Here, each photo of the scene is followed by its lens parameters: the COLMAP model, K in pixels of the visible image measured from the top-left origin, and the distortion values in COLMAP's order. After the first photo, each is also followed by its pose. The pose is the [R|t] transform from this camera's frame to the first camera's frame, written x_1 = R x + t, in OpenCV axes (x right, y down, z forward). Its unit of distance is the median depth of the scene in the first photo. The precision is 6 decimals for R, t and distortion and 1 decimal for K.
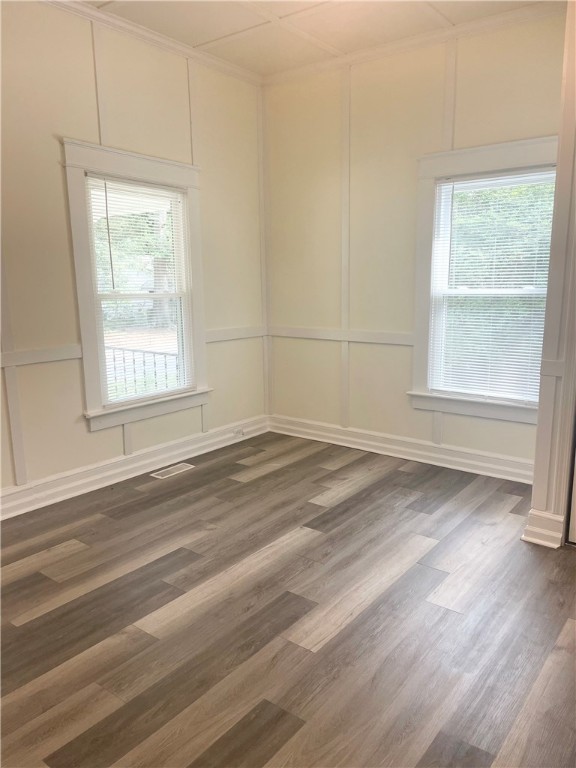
lens RADIAL K [[583.1, 0, 288.5], [0, 583.1, 384.6], [0, 0, 1]] dist [0.035768, -0.057849]
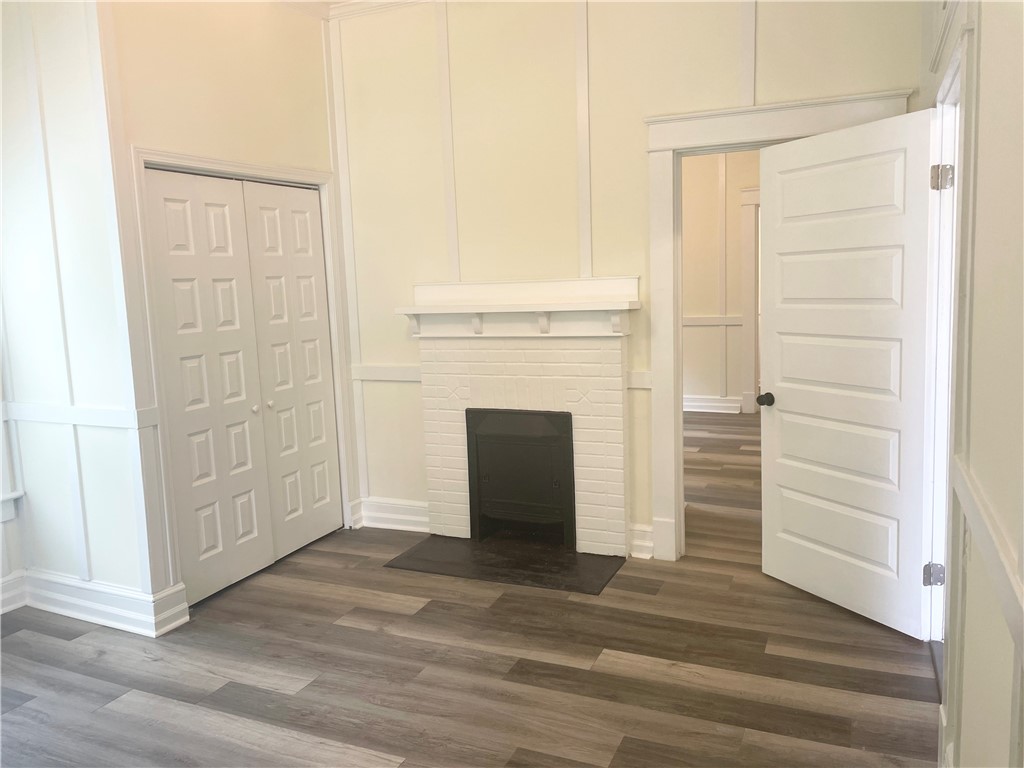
lens RADIAL K [[777.4, 0, 512.9], [0, 777.4, 381.1], [0, 0, 1]] dist [0.035768, -0.057849]
pose [[-0.223513, -0.114945, 0.967900, -0.970443], [0.215726, 0.962561, 0.164128, -0.194512], [-0.950528, 0.245486, -0.190348, 0.919707]]
